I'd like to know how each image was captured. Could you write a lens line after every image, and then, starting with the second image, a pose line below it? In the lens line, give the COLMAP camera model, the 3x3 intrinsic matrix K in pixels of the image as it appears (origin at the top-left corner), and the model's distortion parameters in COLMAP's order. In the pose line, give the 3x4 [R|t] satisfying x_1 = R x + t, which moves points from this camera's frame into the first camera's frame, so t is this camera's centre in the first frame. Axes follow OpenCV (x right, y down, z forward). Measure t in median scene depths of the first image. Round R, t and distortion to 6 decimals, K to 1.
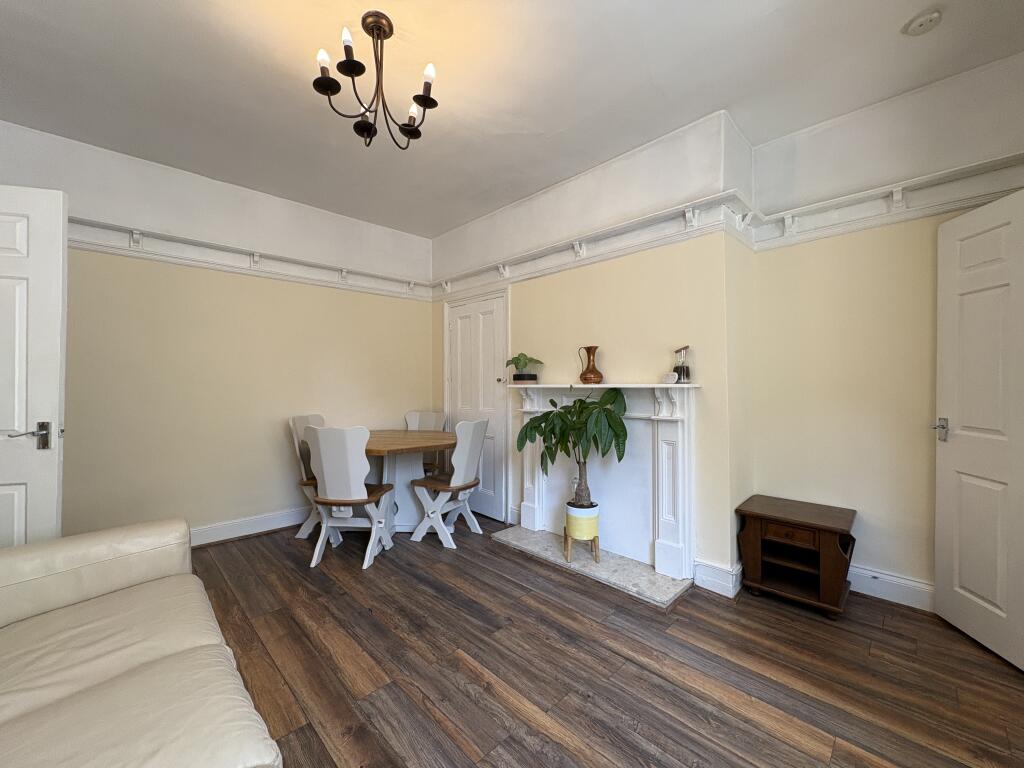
lens RADIAL K [[408.6, 0, 512.0], [0, 408.6, 384.0], [0, 0, 1]] dist [0.002171, 0.000239]
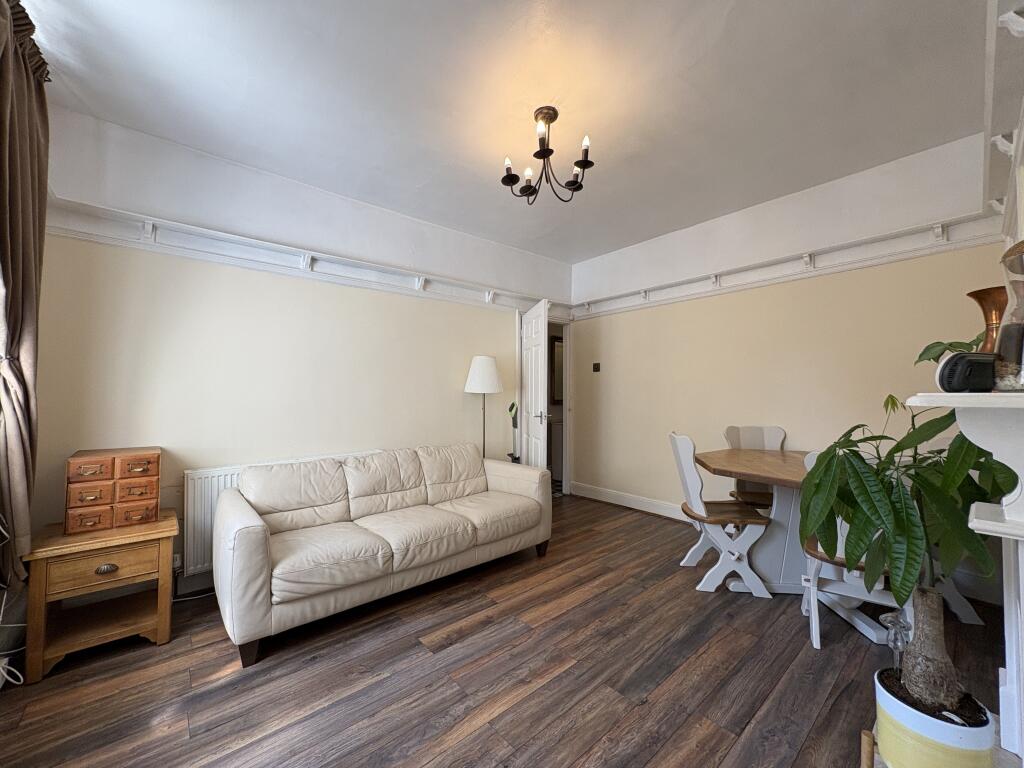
lens RADIAL K [[408.5, 0, 512.0], [0, 408.5, 384.0], [0, 0, 1]] dist [0.000128, 0.000098]
pose [[-0.068494, -0.023453, -0.997376, 0.803417], [-0.001532, 0.999725, -0.023403, 0.000823], [0.997650, -0.000075, -0.068511, 0.828407]]
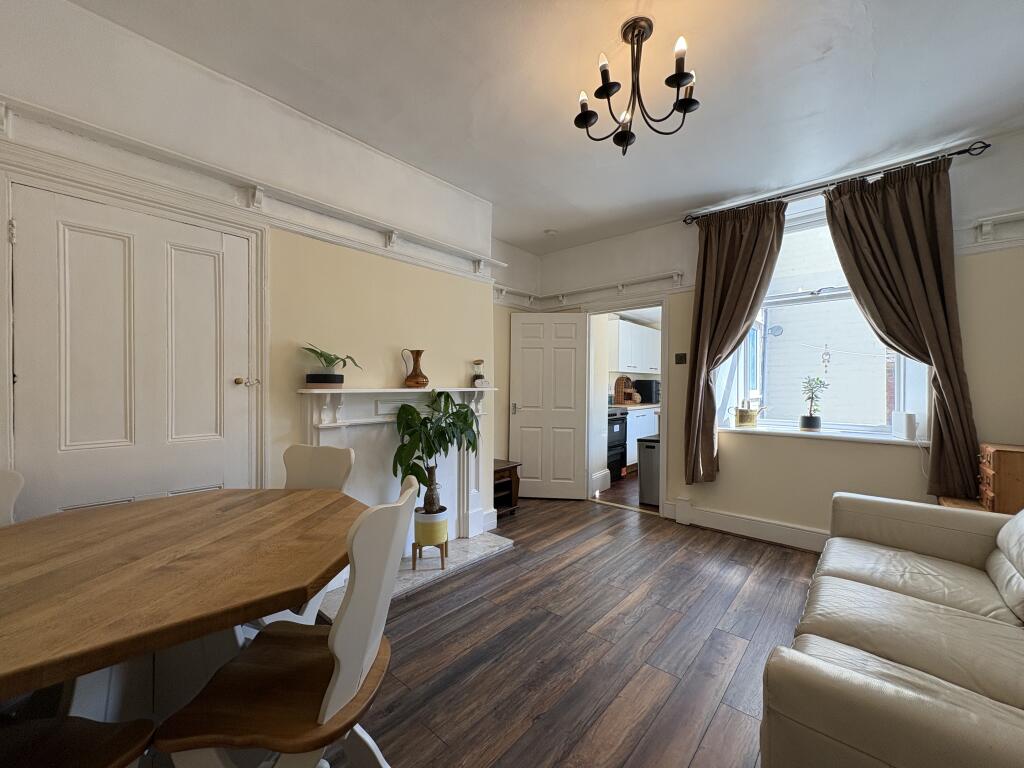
lens RADIAL K [[408.6, 0, 512.0], [0, 408.6, 384.0], [0, 0, 1]] dist [0.002171, 0.000239]
pose [[-0.063268, 0.005964, 0.997979, -1.100561], [-0.000501, 0.999982, -0.006008, -0.005174], [-0.997996, -0.000880, -0.063264, 1.155642]]
